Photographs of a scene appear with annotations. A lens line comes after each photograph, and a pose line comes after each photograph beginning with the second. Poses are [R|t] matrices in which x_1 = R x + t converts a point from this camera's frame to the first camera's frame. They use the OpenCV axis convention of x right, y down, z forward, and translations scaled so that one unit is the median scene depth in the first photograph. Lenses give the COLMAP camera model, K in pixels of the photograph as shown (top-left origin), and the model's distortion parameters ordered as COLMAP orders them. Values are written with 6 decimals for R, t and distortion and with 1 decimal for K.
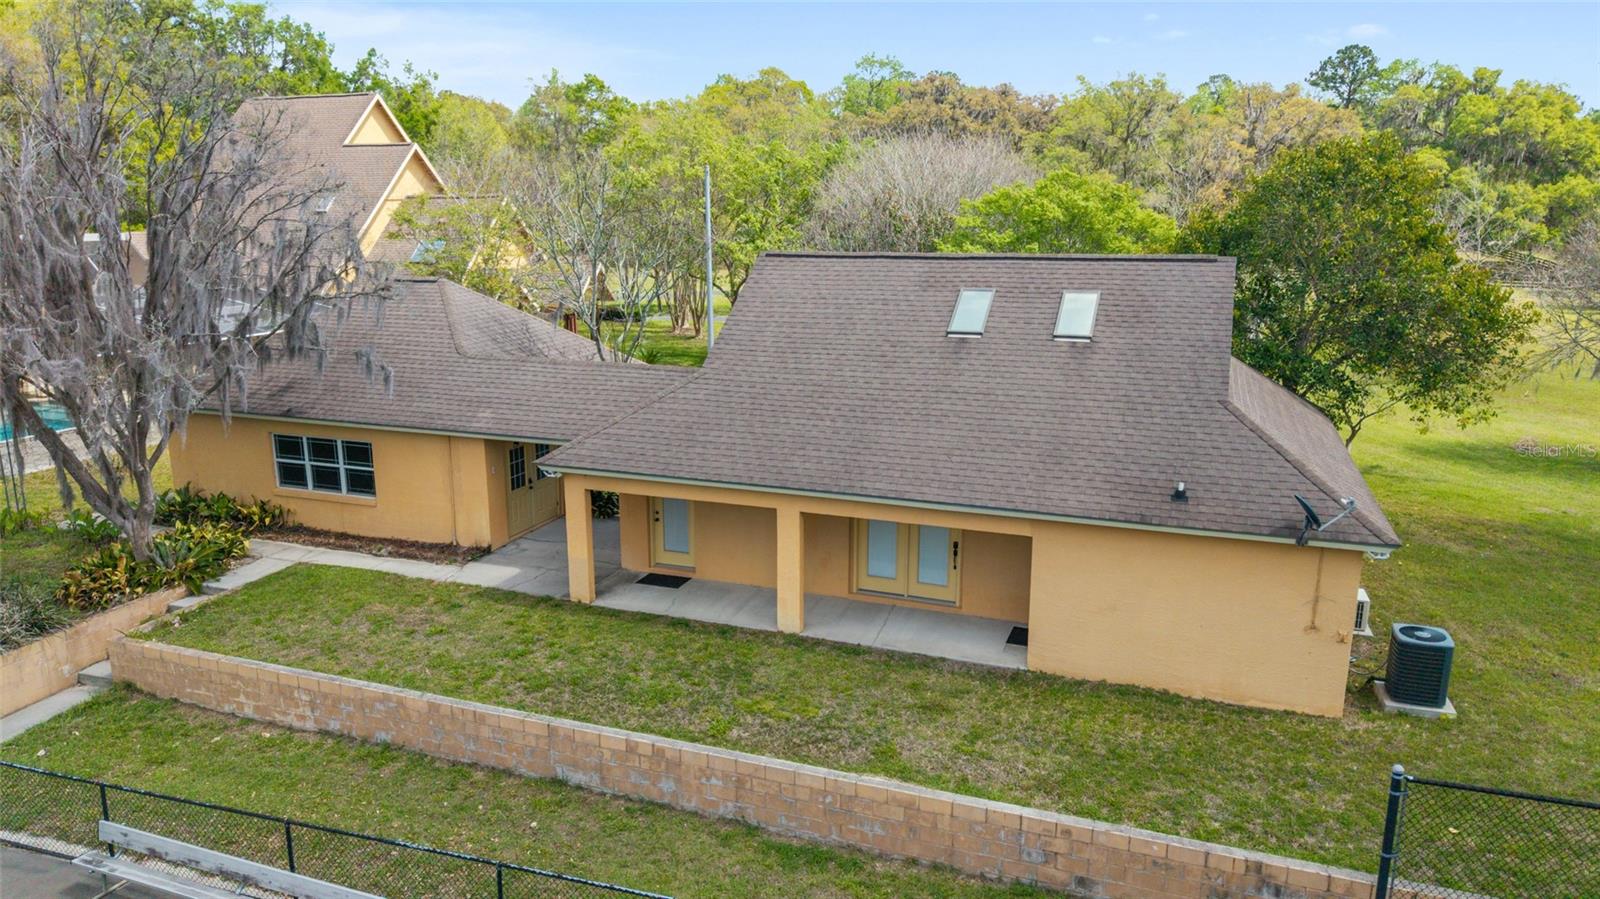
lens RADIAL K [[1077.5, 0, 800.0], [0, 1077.5, 449.5], [0, 0, 1]] dist [0.008113, 0.001636]
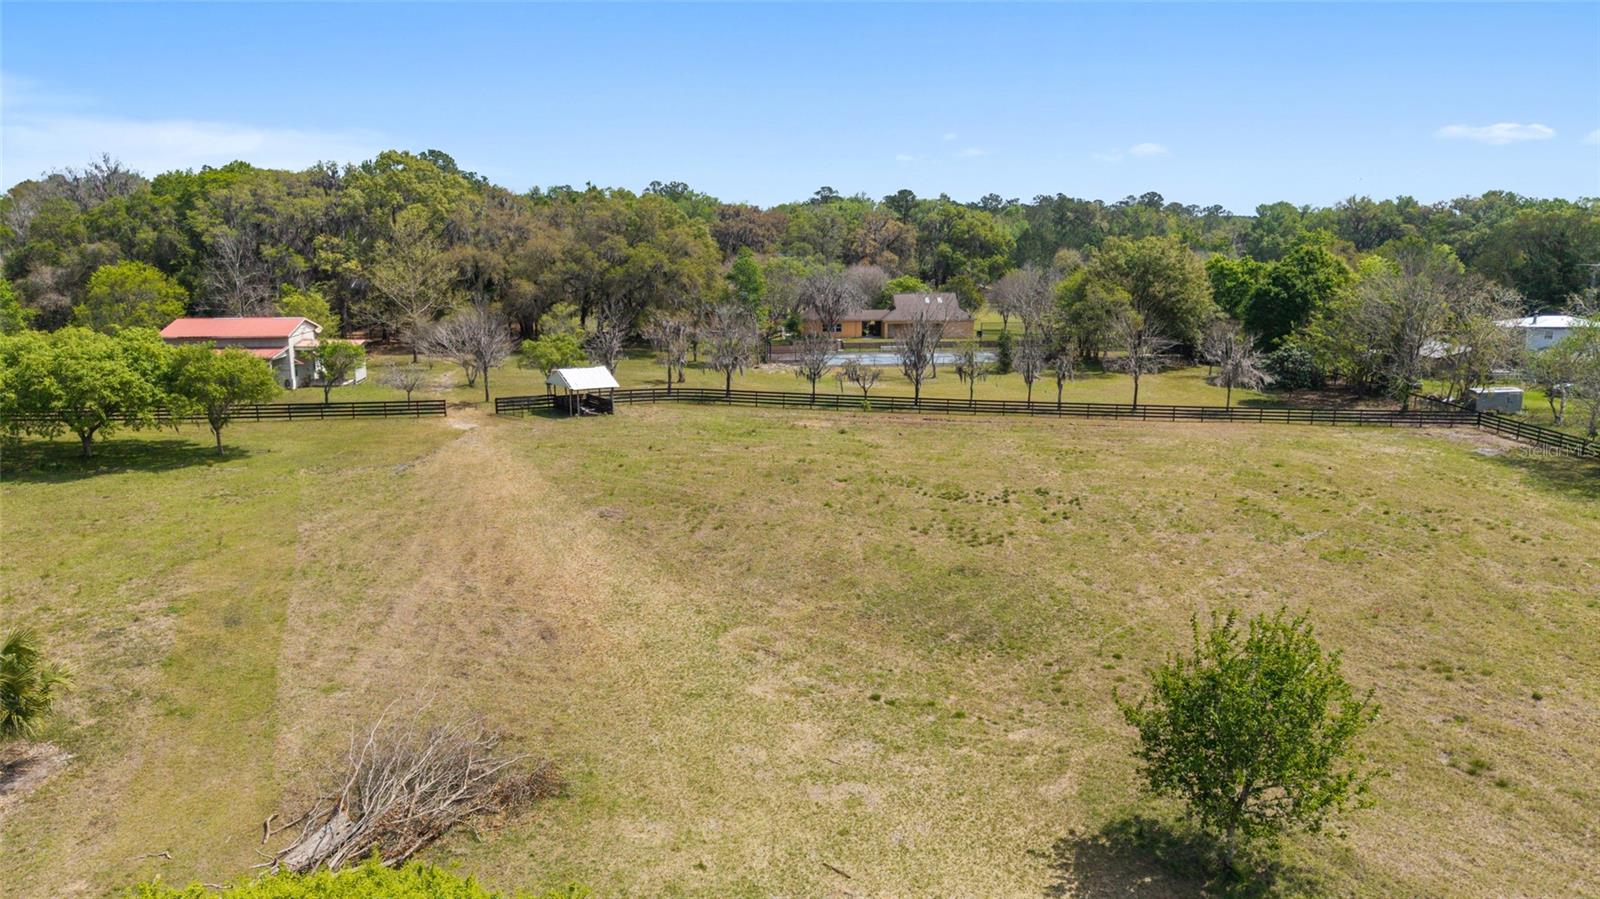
lens RADIAL K [[1077.1, 0, 801.7], [0, 1077.1, 460.1], [0, 0, 1]] dist [0.065144, -0.113608]
pose [[0.912565, -0.085184, 0.399962, -0.701038], [0.094142, 0.995555, -0.002765, 0.173235], [-0.397948, 0.040176, 0.916528, -1.041427]]
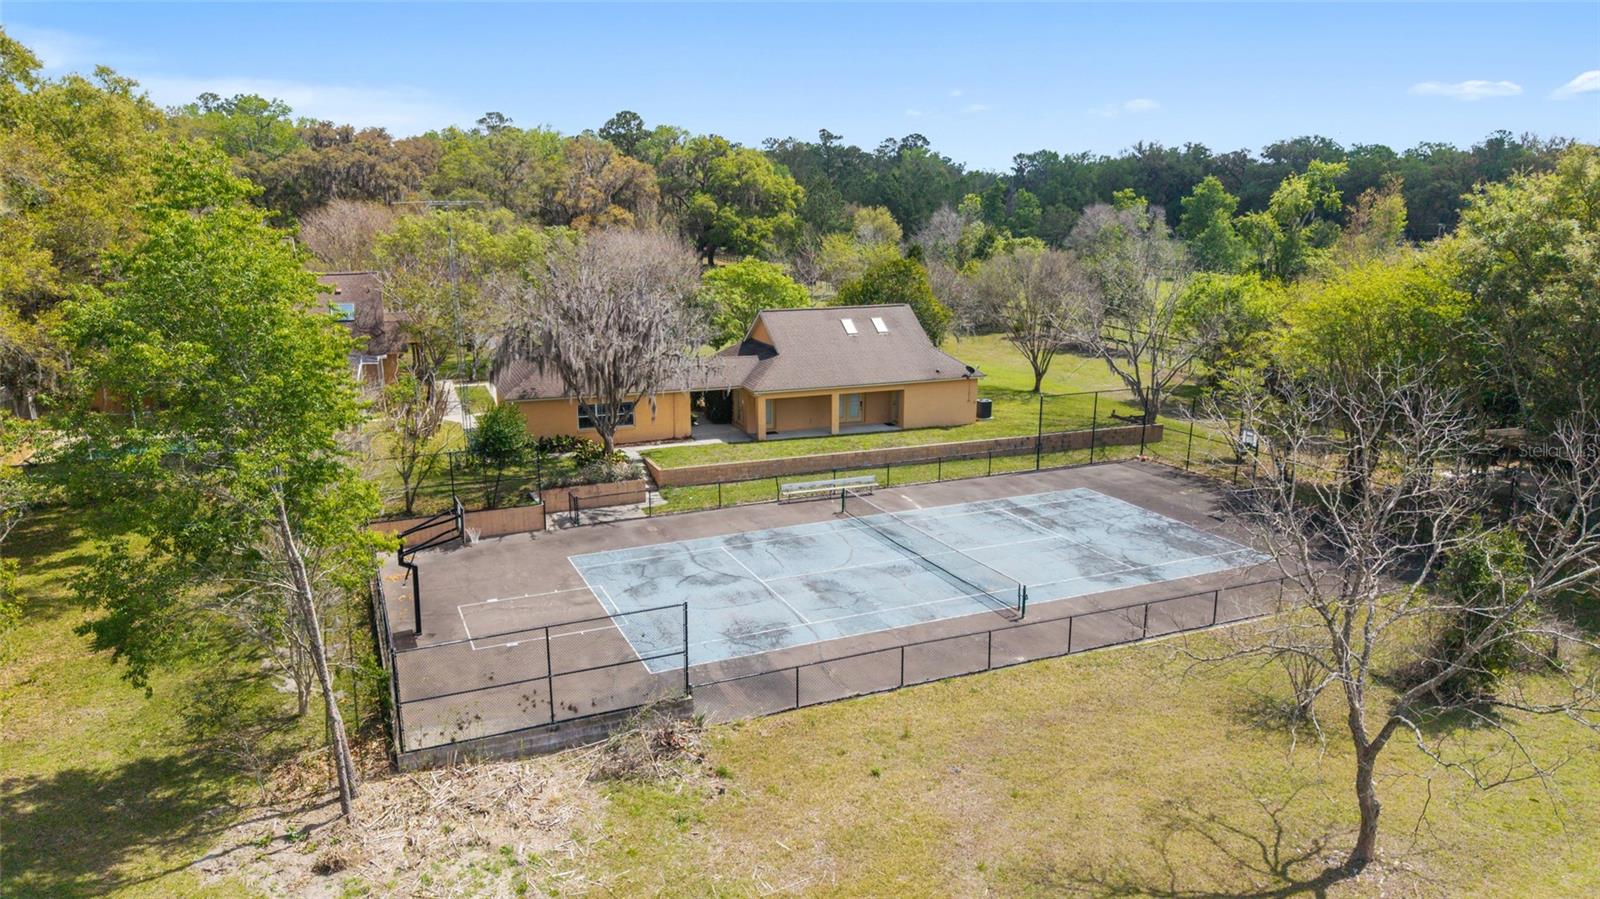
lens RADIAL K [[1077.1, 0, 801.7], [0, 1077.1, 460.1], [0, 0, 1]] dist [0.065144, -0.113608]
pose [[0.749003, -0.157154, 0.643659, -0.344286], [0.148369, 0.986576, 0.068228, 0.002978], [-0.645741, 0.044396, 0.762265, -0.215840]]
